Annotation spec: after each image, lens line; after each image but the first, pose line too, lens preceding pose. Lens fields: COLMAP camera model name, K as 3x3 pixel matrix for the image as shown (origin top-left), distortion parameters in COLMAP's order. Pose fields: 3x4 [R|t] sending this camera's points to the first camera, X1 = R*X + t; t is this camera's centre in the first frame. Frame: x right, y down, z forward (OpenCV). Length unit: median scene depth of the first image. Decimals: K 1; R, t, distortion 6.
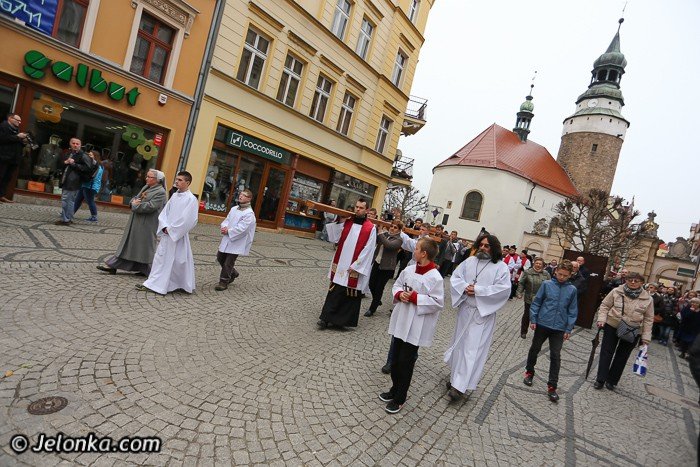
lens RADIAL K [[338.9, 0, 350.0], [0, 338.9, 233.5], [0, 0, 1]] dist [-0.069267, 0.028857]
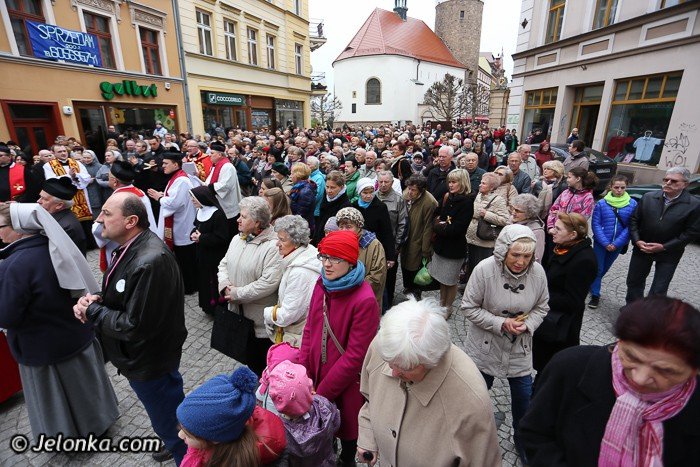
lens RADIAL K [[338.9, 0, 350.0], [0, 338.9, 233.5], [0, 0, 1]] dist [-0.069267, 0.028857]
pose [[0.936178, -0.303277, 0.177748, -0.123722], [0.235935, 0.916928, 0.321835, -0.039623], [-0.260587, -0.259358, 0.929961, -0.343286]]
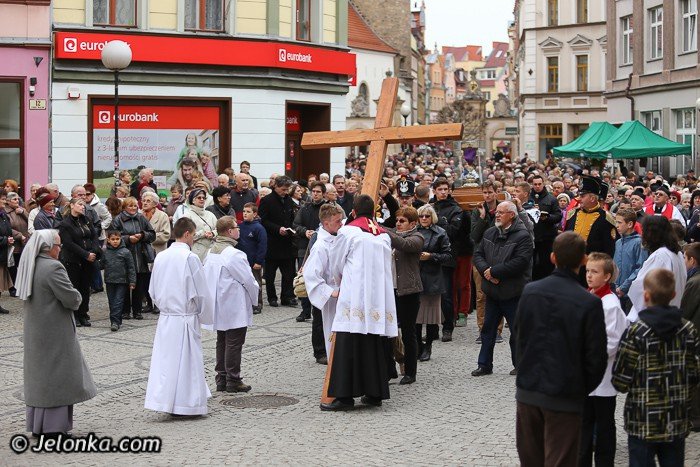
lens RADIAL K [[1415.0, 0, 350.0], [0, 1415.0, 233.5], [0, 0, 1]] dist [-0.286861, 0.036702]
pose [[0.754534, -0.263176, 0.601180, -2.298939], [0.200595, 0.964714, 0.170554, -0.468834], [-0.624852, -0.008095, 0.780701, -2.352393]]
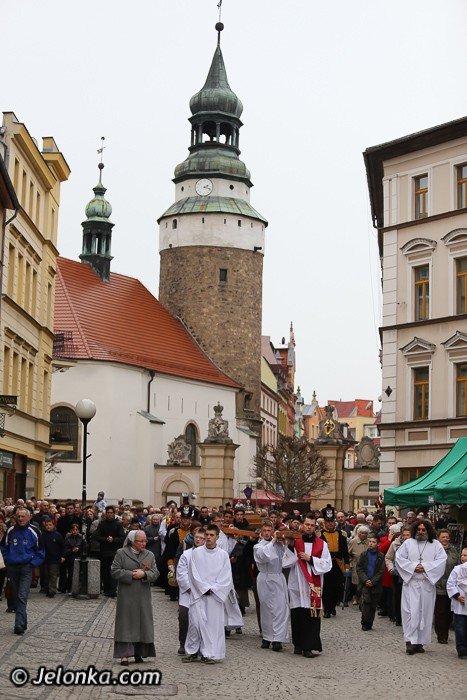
lens RADIAL K [[1415.0, 0, 233.5], [0, 1415.0, 350.0], [0, 0, 1]] dist [-0.286861, 0.036702]
pose [[0.770714, -0.137708, 0.622123, -1.325179], [0.182764, 0.983117, -0.008801, -0.244976], [-0.610408, 0.120484, 0.782870, -1.526049]]
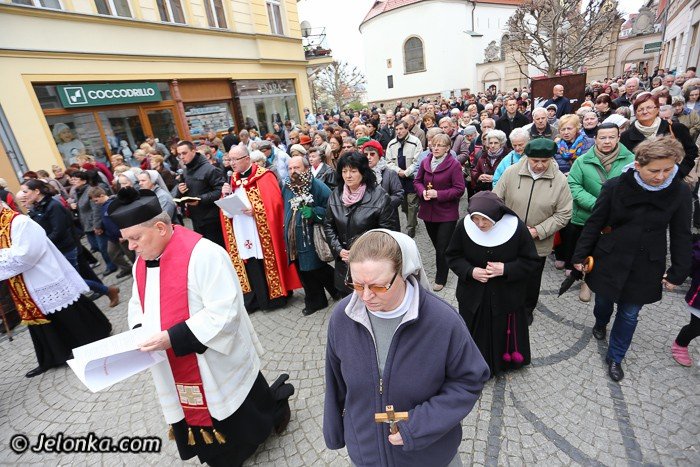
lens RADIAL K [[338.9, 0, 350.0], [0, 338.9, 233.5], [0, 0, 1]] dist [-0.069267, 0.028857]
pose [[0.926214, -0.376994, 0.001947, 0.054088], [0.356621, 0.877811, 0.319795, -0.018354], [-0.122270, -0.295504, 0.947485, 0.097146]]
